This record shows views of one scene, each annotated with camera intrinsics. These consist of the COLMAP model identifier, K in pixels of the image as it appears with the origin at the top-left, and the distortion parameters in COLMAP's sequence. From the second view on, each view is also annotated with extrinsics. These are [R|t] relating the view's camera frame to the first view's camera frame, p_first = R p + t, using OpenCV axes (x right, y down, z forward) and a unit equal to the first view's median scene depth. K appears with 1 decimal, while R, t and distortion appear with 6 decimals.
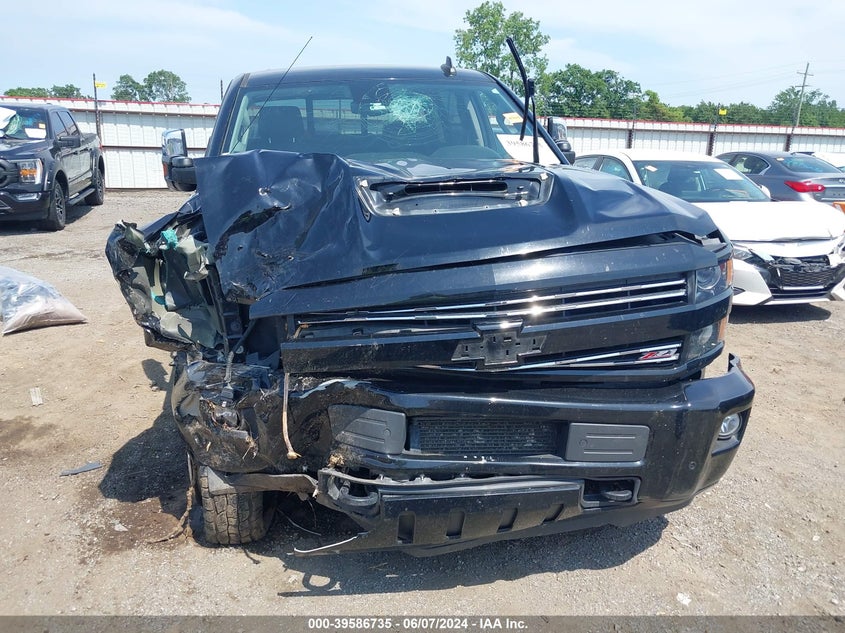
lens RADIAL K [[798.3, 0, 422.5], [0, 798.3, 316.5], [0, 0, 1]] dist [0.001620, -0.015390]
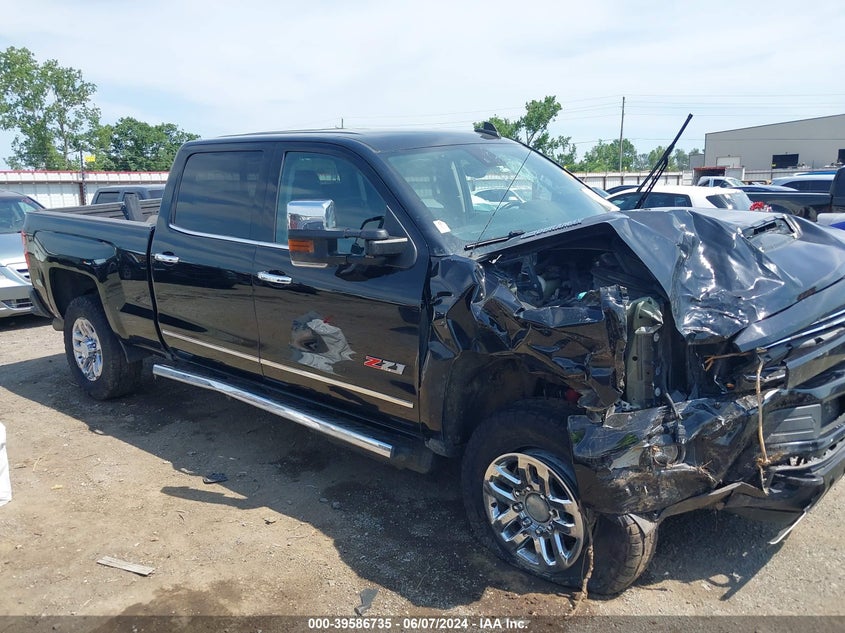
lens RADIAL K [[798.3, 0, 422.5], [0, 798.3, 316.5], [0, 0, 1]] dist [0.001620, -0.015390]
pose [[0.745903, -0.151188, 0.648668, -1.045172], [0.189198, 0.981874, 0.011291, -0.117873], [-0.638617, 0.114304, 0.760988, 0.343119]]
